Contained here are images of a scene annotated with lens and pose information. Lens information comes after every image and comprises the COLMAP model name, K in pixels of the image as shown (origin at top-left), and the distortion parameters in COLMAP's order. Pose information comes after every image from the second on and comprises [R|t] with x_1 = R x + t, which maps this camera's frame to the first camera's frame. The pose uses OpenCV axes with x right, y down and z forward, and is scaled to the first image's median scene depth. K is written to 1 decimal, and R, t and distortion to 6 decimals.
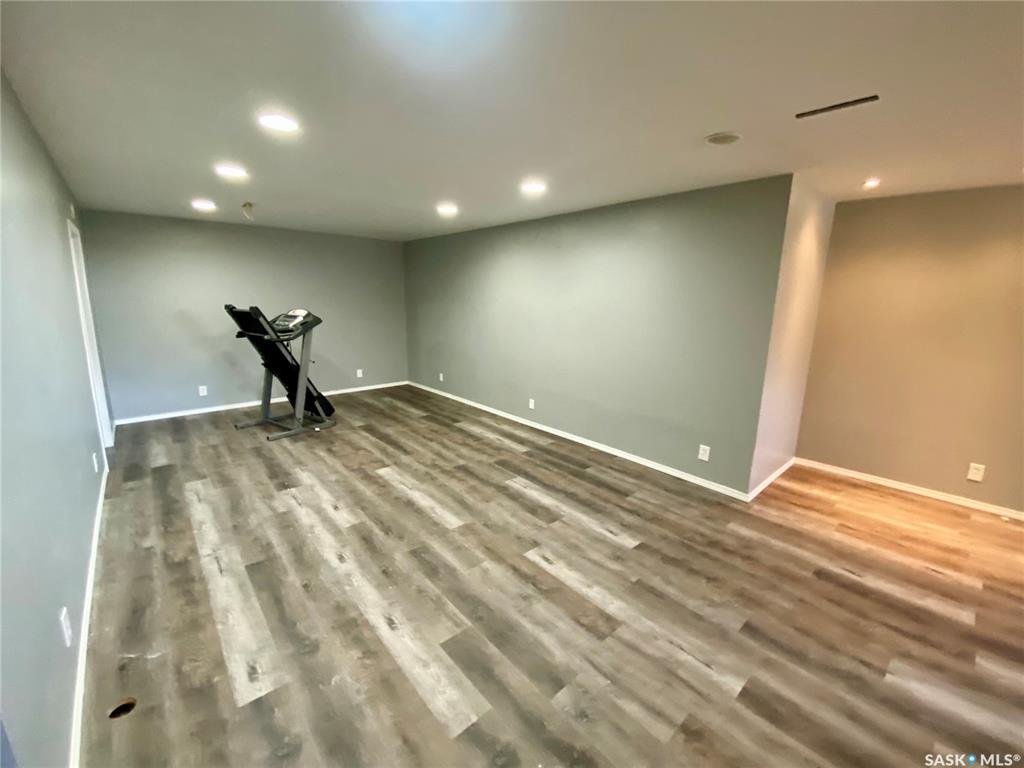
lens RADIAL K [[415.8, 0, 512.0], [0, 415.8, 384.0], [0, 0, 1]] dist [0.041761, -0.033347]
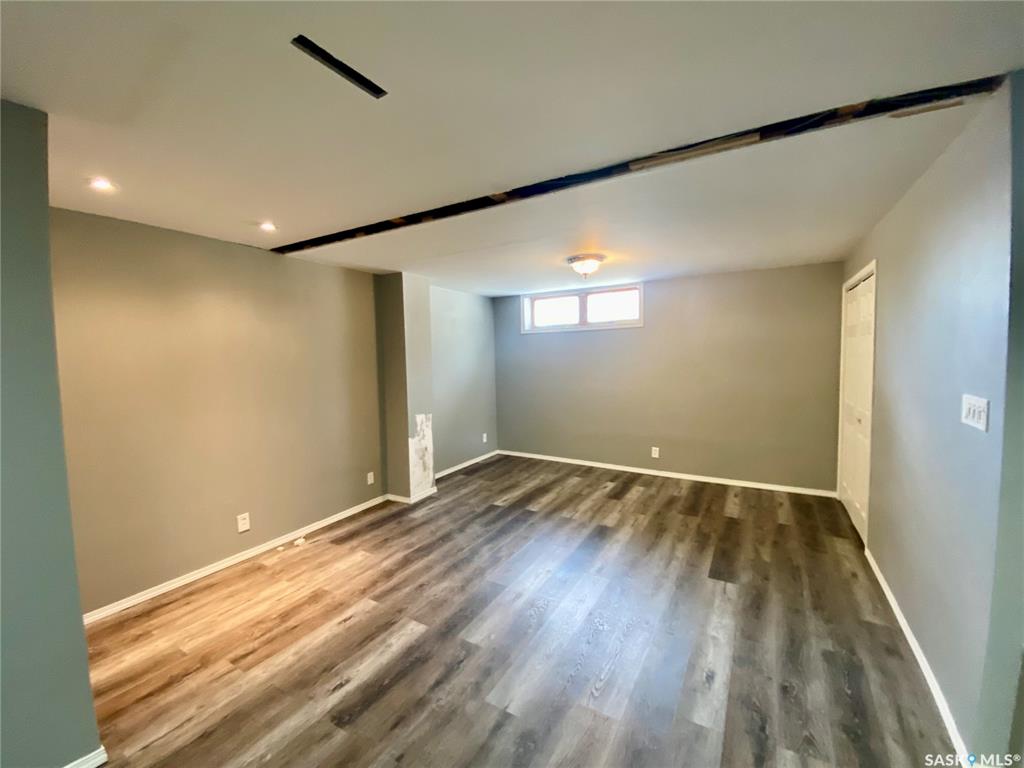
lens RADIAL K [[420.1, 0, 512.0], [0, 420.1, 384.0], [0, 0, 1]] dist [-0.000445, -0.013413]
pose [[-0.306234, -0.083287, 0.948306, 0.005316], [0.211851, 0.965222, 0.153185, -0.117694], [-0.928084, 0.247810, -0.277940, 0.579683]]
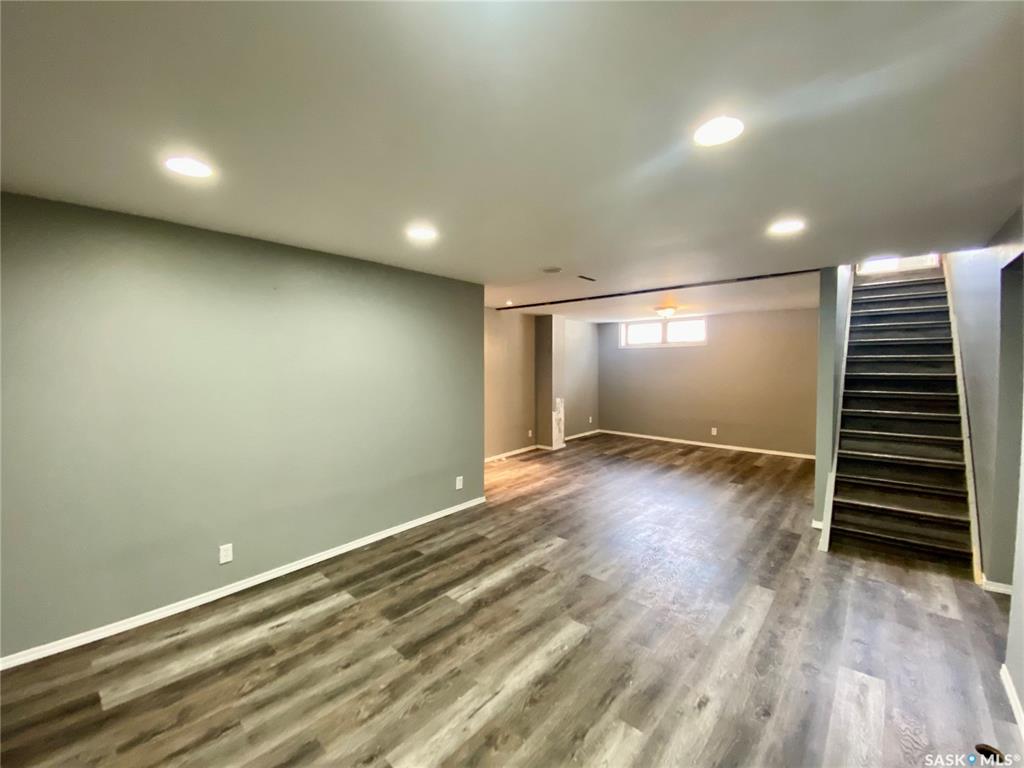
lens RADIAL K [[415.8, 0, 512.0], [0, 415.8, 384.0], [0, 0, 1]] dist [0.041761, -0.033347]
pose [[-0.125345, -0.074374, 0.989322, -0.813428], [0.206176, 0.973463, 0.099304, -0.226482], [-0.970454, 0.216422, -0.106685, 0.974597]]
